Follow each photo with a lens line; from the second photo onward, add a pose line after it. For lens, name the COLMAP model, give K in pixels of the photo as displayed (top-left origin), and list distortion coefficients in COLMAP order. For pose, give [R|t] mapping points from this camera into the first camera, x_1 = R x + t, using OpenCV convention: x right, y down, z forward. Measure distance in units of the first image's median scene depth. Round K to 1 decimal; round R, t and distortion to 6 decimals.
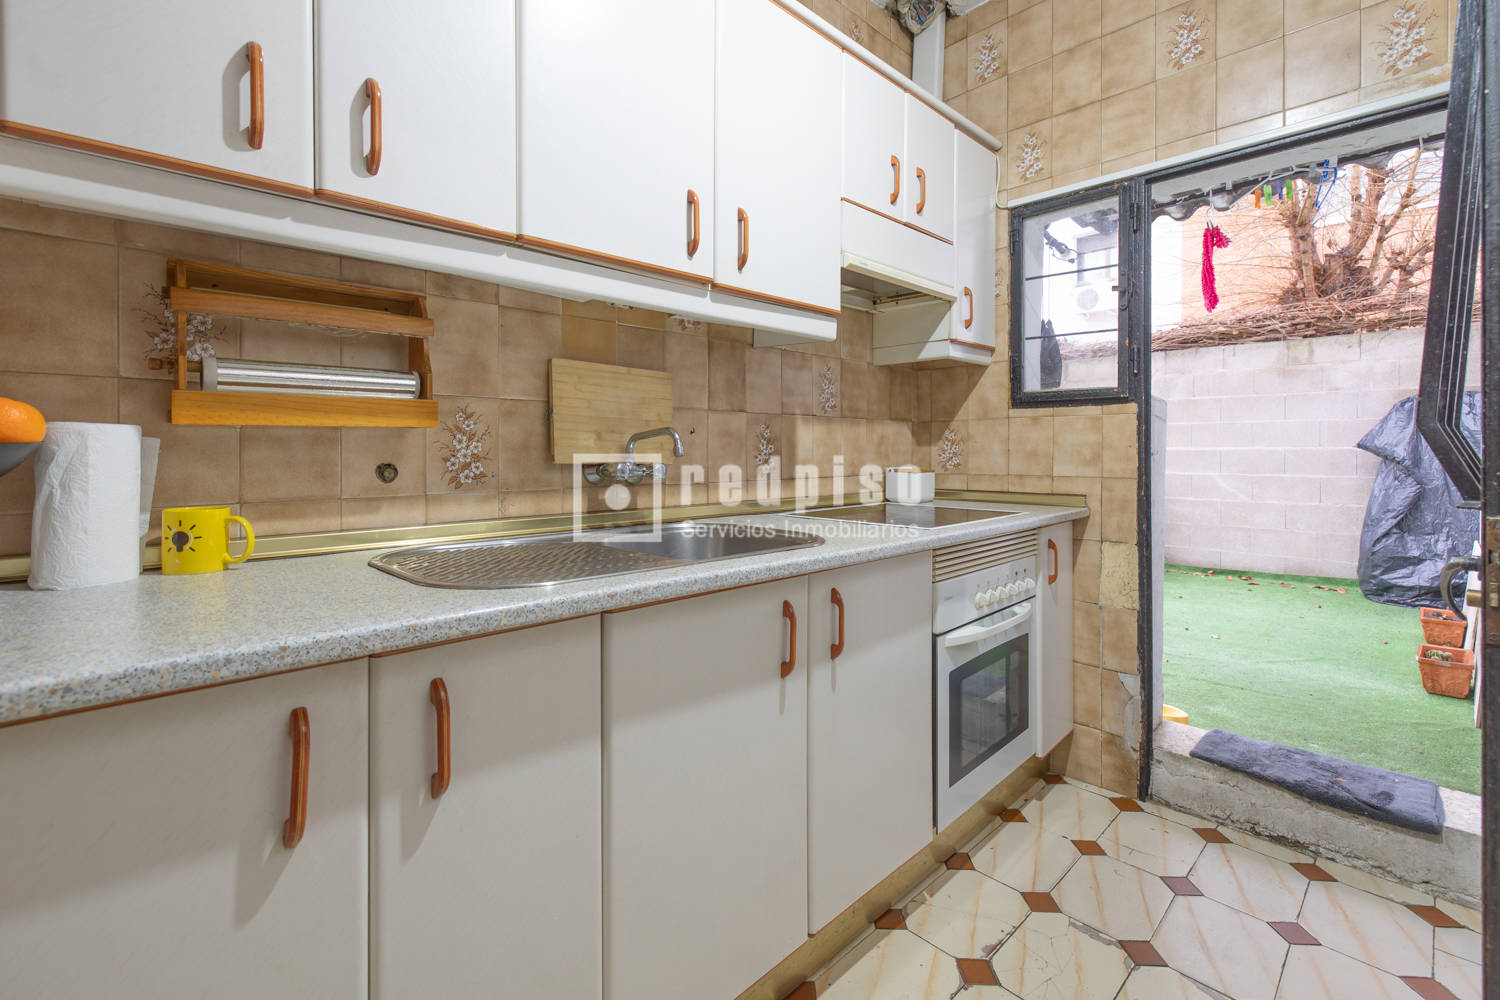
lens RADIAL K [[666.8, 0, 742.6], [0, 666.8, 469.0], [0, 0, 1]] dist [0.001405, 0.000798]
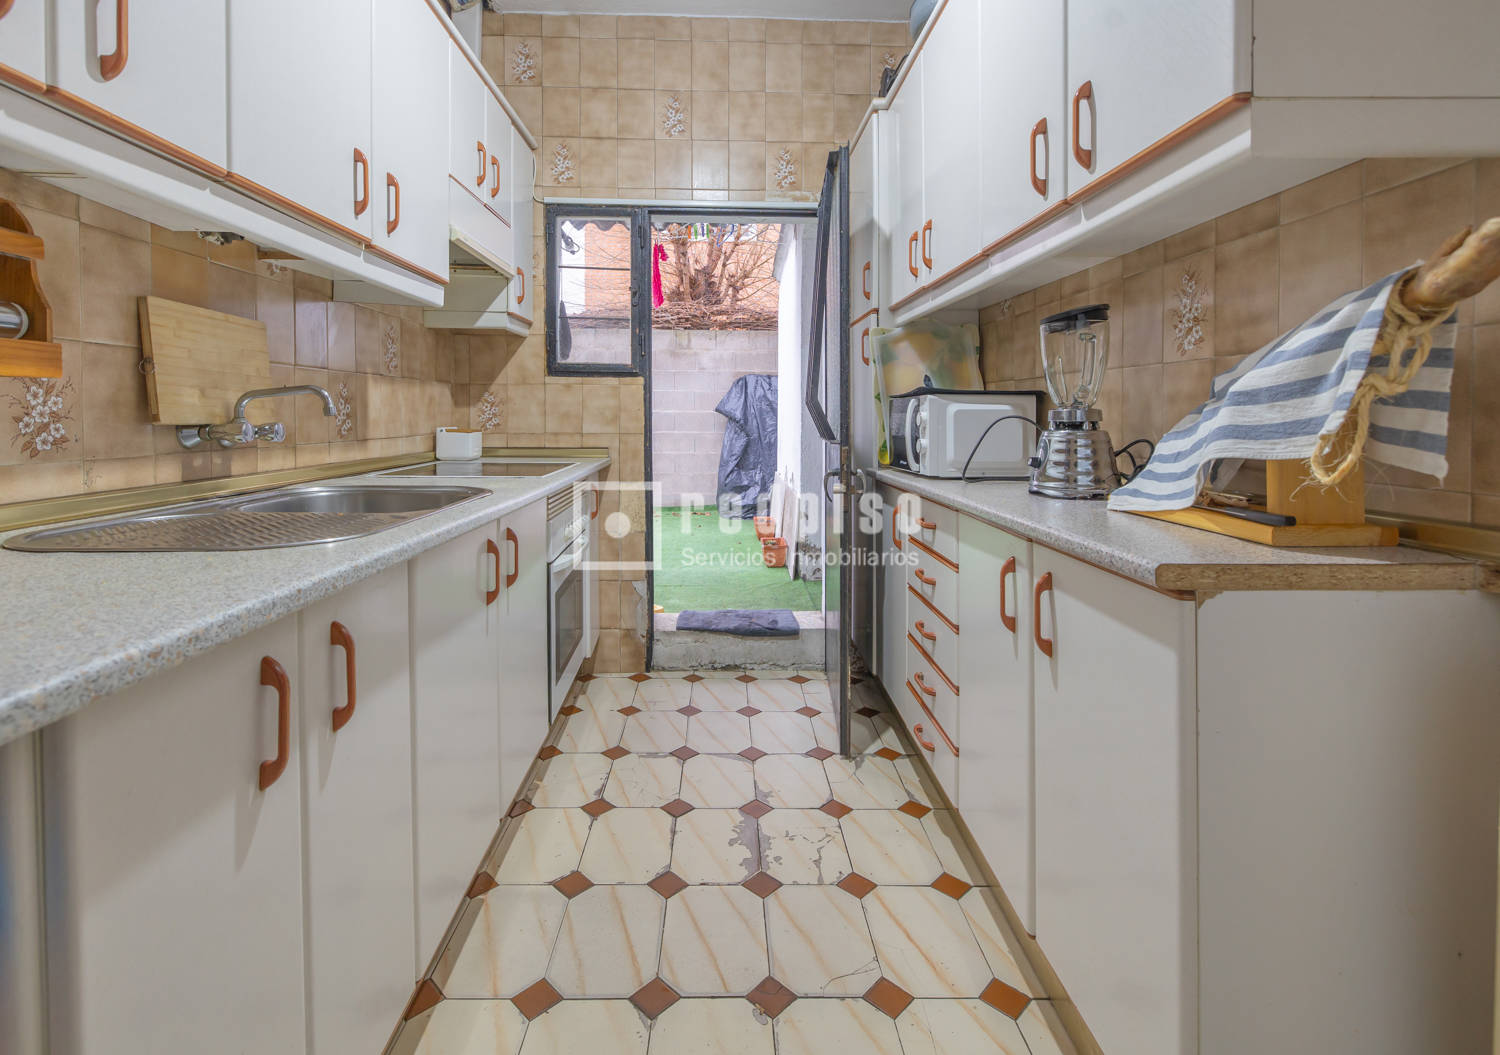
lens RADIAL K [[694.5, 0, 748.7], [0, 694.5, 455.0], [0, 0, 1]] dist [0.001203, 0.000792]
pose [[0.669830, -0.038500, 0.741516, -0.298392], [0.012498, 0.999098, 0.040584, 0.002818], [-0.742410, -0.017917, 0.669707, -0.088007]]
